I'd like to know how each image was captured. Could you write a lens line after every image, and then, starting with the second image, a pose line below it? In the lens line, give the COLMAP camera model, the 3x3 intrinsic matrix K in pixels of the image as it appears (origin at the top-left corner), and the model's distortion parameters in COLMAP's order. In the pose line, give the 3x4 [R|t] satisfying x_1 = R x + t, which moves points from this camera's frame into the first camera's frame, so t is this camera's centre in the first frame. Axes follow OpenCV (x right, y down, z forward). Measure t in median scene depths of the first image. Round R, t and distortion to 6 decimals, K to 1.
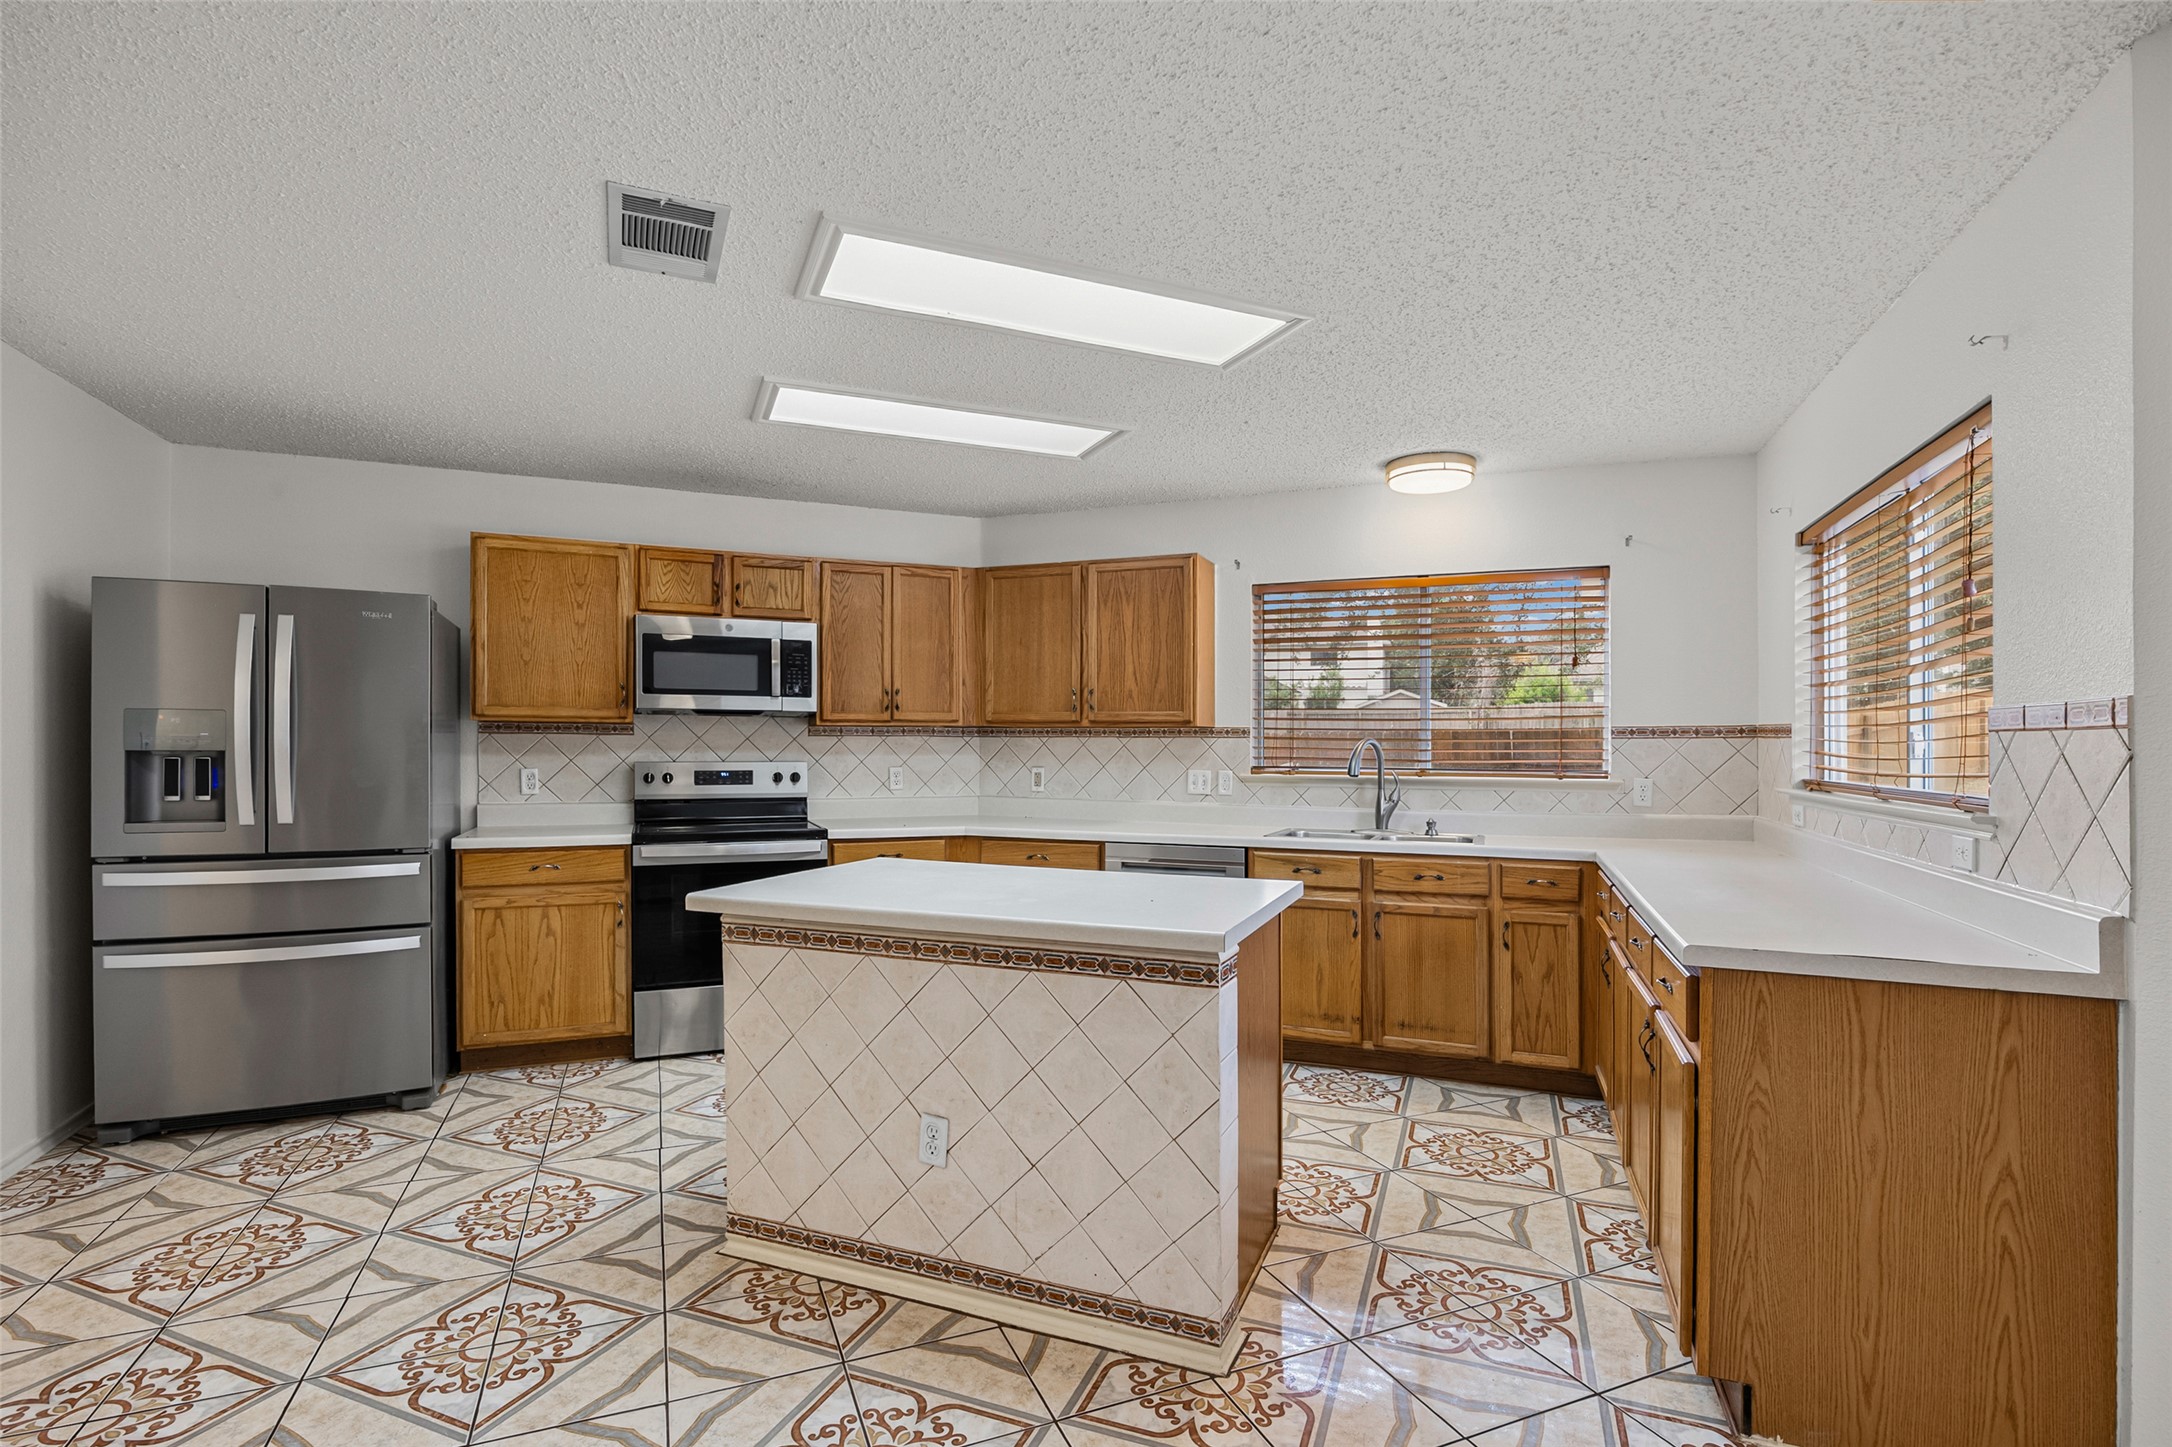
lens RADIAL K [[1042.3, 0, 1084.9], [0, 1042.3, 715.0], [0, 0, 1]] dist [-0.006687, -0.000660]
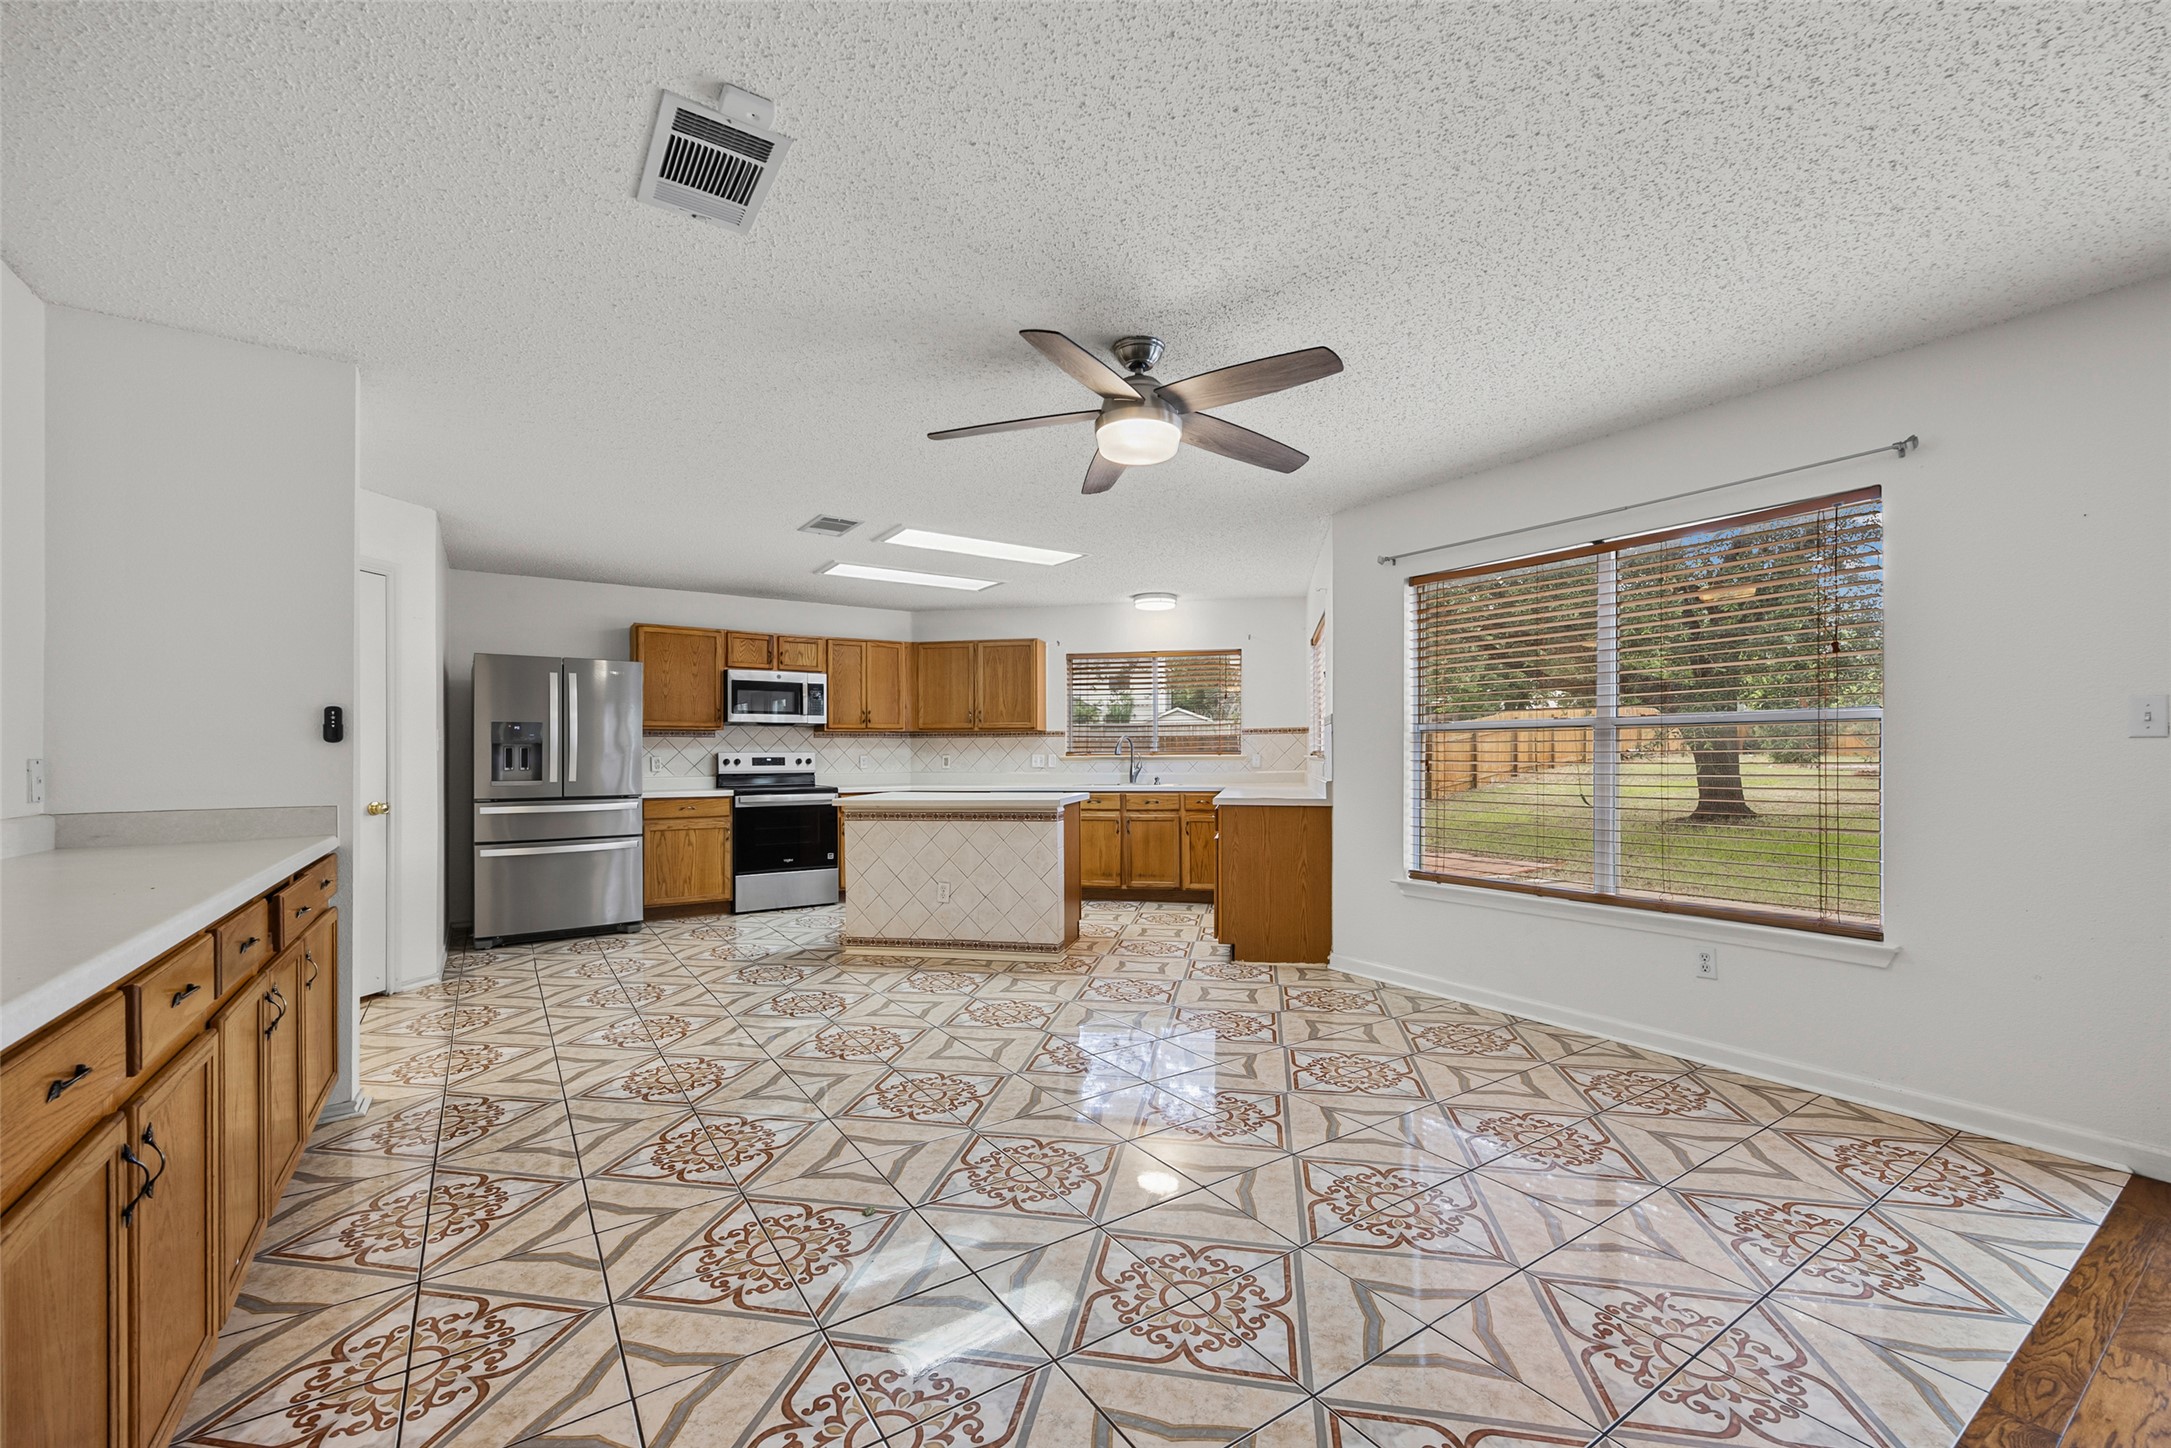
lens RADIAL K [[853.6, 0, 1075.9], [0, 853.6, 737.5], [0, 0, 1]] dist [0.001772, 0.000037]
pose [[0.984958, -0.006942, 0.172653, -0.087555], [0.005273, 0.999935, 0.010123, 0.008544], [-0.172712, -0.009061, 0.984931, -0.512885]]
